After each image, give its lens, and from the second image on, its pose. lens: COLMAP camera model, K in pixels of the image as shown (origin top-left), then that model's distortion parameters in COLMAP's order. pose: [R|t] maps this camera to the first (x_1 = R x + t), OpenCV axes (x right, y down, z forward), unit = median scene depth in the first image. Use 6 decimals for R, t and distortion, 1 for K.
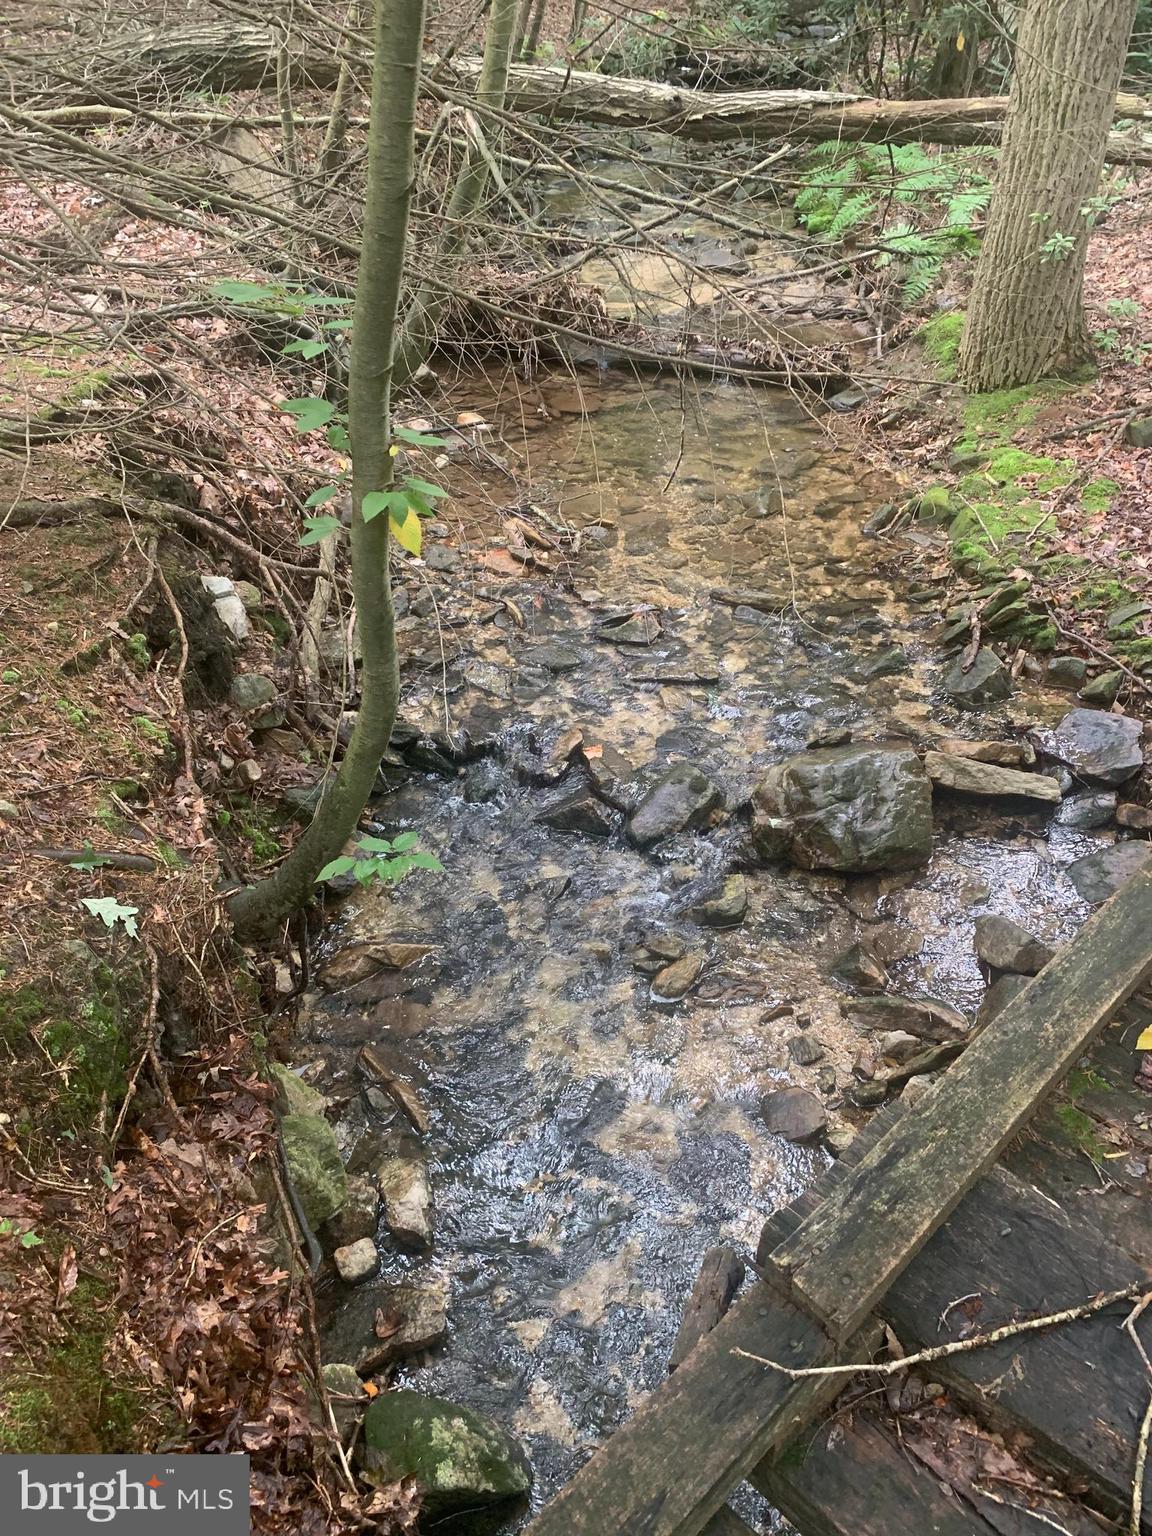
lens RADIAL K [[1216.1, 0, 586.8], [0, 1216.1, 773.5], [0, 0, 1]] dist [0.032759, -0.004038]
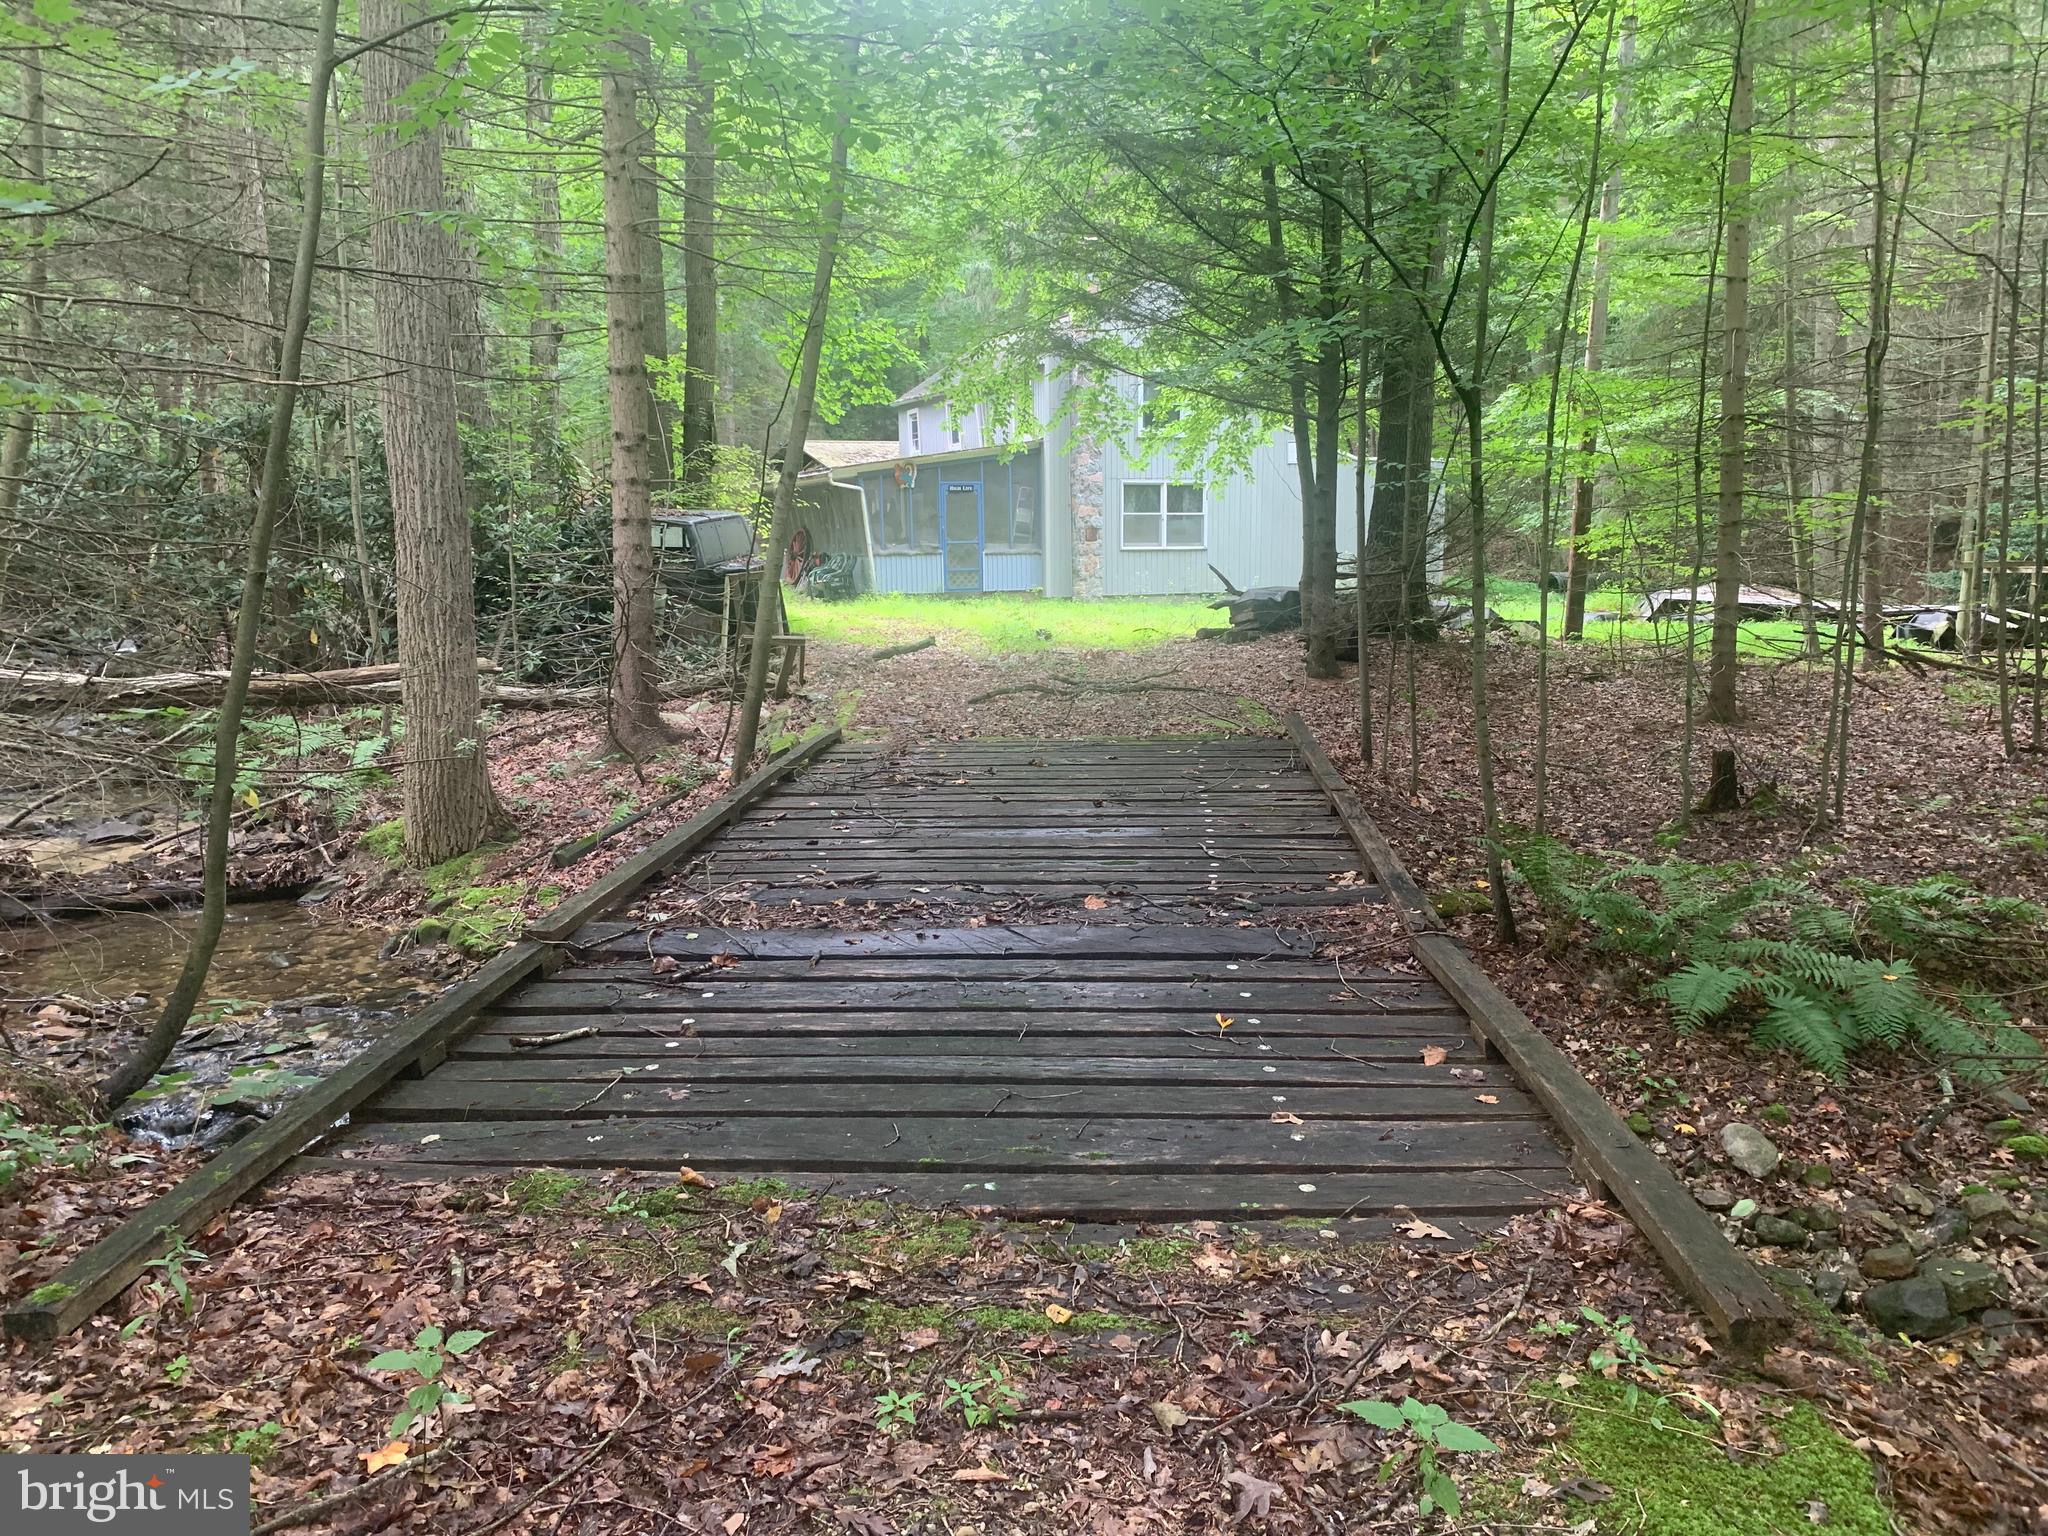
lens RADIAL K [[1621.4, 0, 1027.6], [0, 1621.4, 759.4], [0, 0, 1]] dist [0.032759, -0.004038]
pose [[0.753047, -0.105920, 0.649385, -0.301546], [0.387831, 0.868733, -0.308043, 0.356873], [-0.531514, 0.483822, 0.695276, -0.547290]]
